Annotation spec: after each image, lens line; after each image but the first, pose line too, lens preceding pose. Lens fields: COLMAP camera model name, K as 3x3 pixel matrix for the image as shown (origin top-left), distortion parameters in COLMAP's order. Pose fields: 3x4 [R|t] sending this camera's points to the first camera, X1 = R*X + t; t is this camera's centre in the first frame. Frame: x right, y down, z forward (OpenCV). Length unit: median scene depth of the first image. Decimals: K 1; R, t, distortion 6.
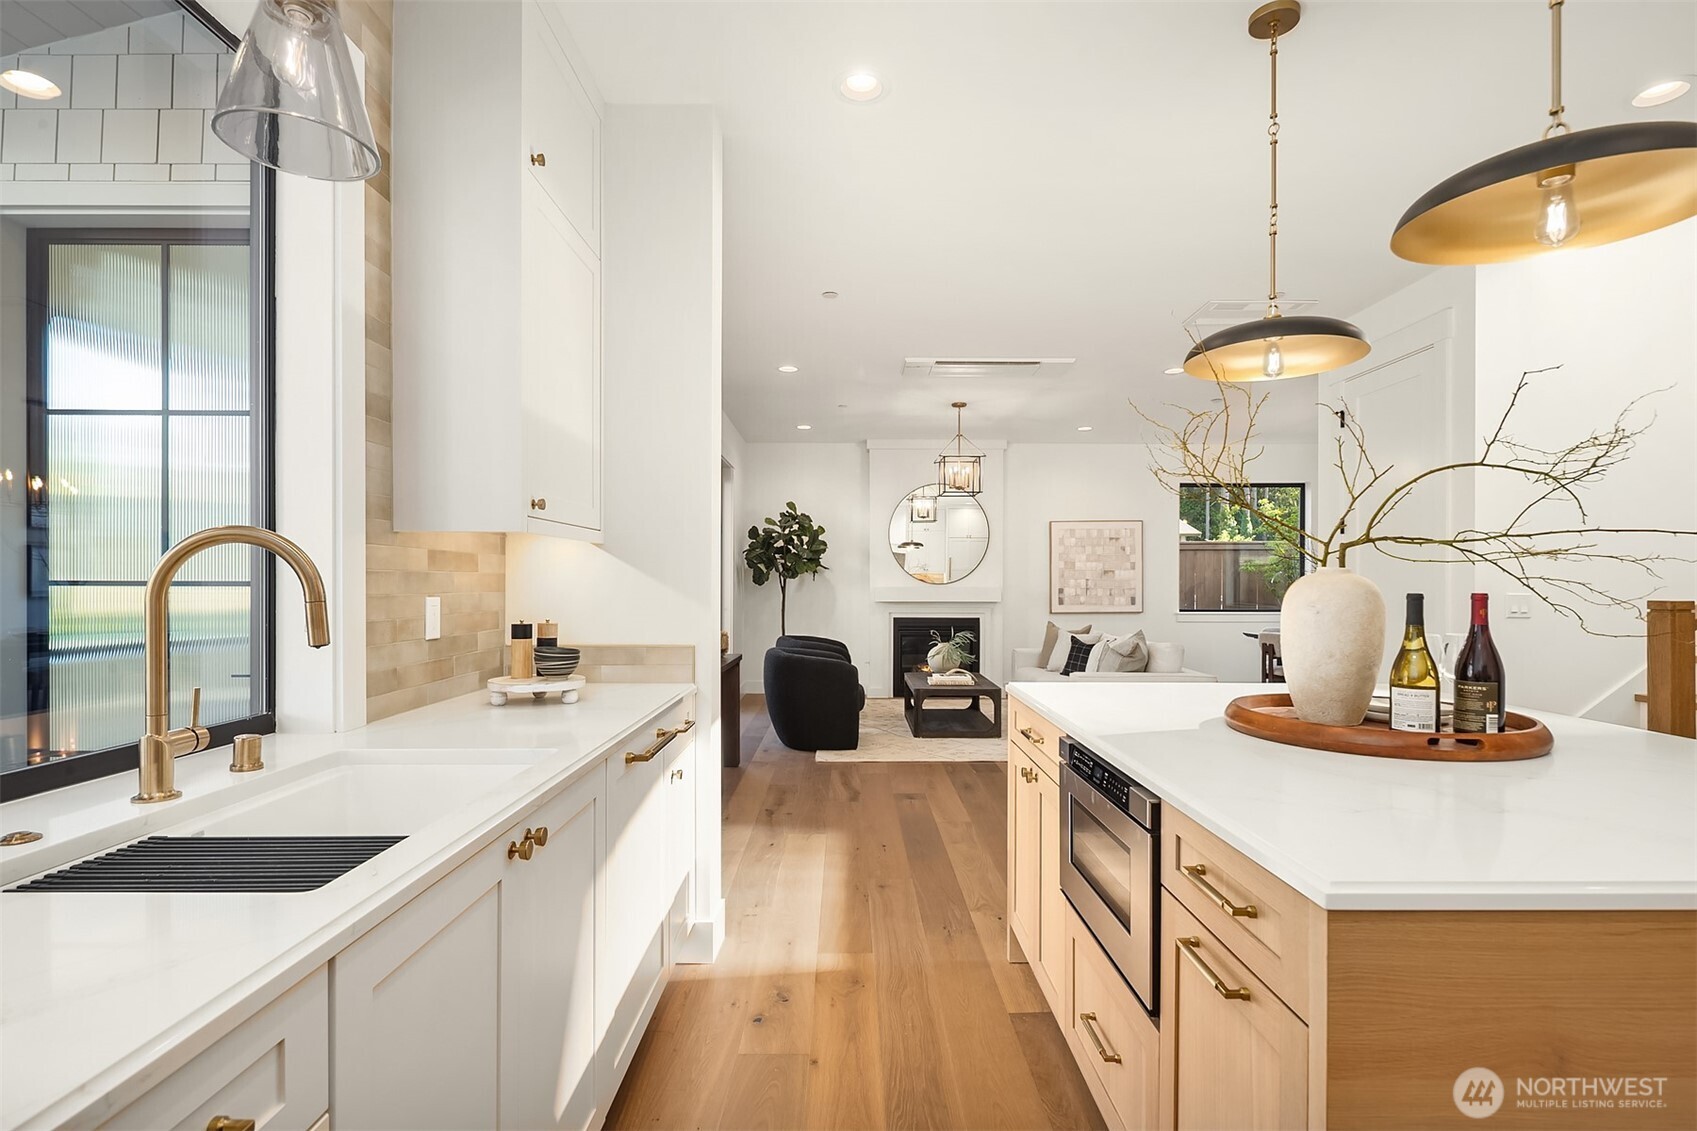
lens RADIAL K [[830.8, 0, 848.5], [0, 830.8, 565.5], [0, 0, 1]] dist [0.085059, 0.000003]
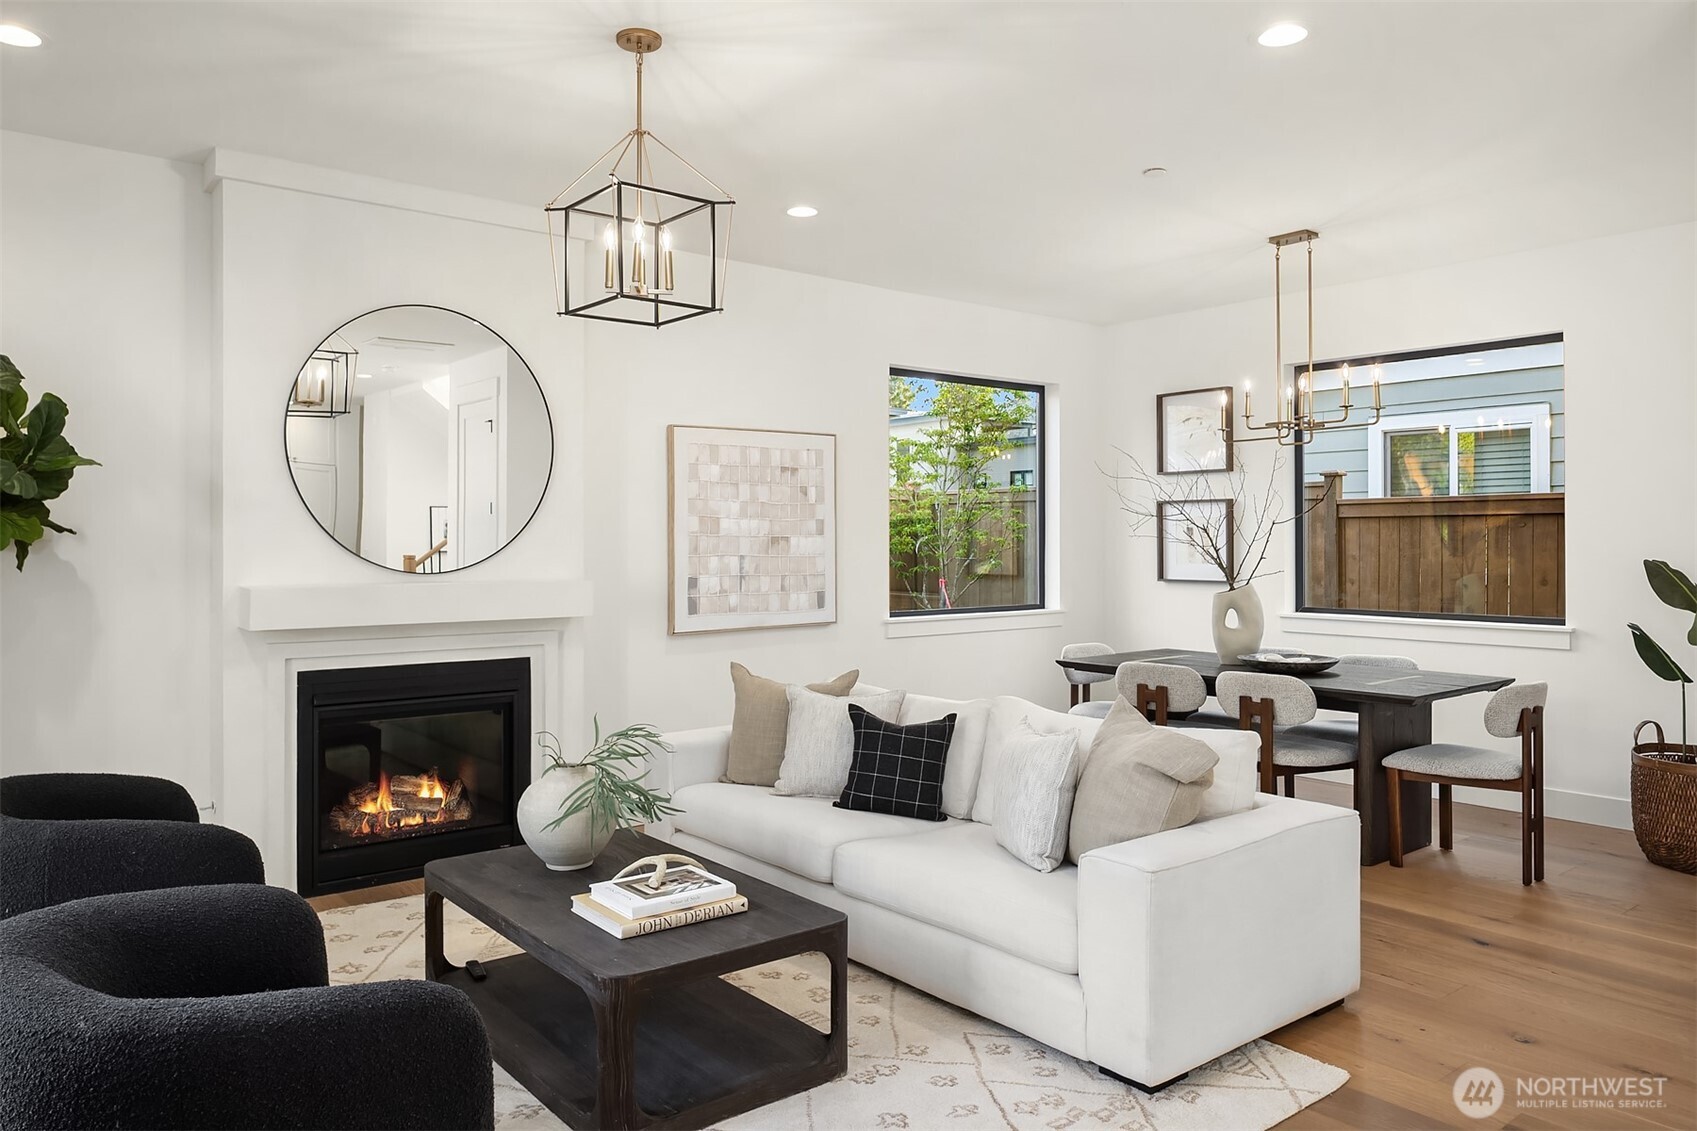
lens RADIAL K [[1171.8, 0, 836.5], [0, 1171.8, 531.5], [0, 0, 1]] dist [-0.002988, 0.000930]
pose [[0.783267, 0.002333, 0.621681, -0.072570], [-0.011803, 0.999869, 0.011120, -0.004739], [-0.621574, -0.016048, 0.783191, 0.466201]]
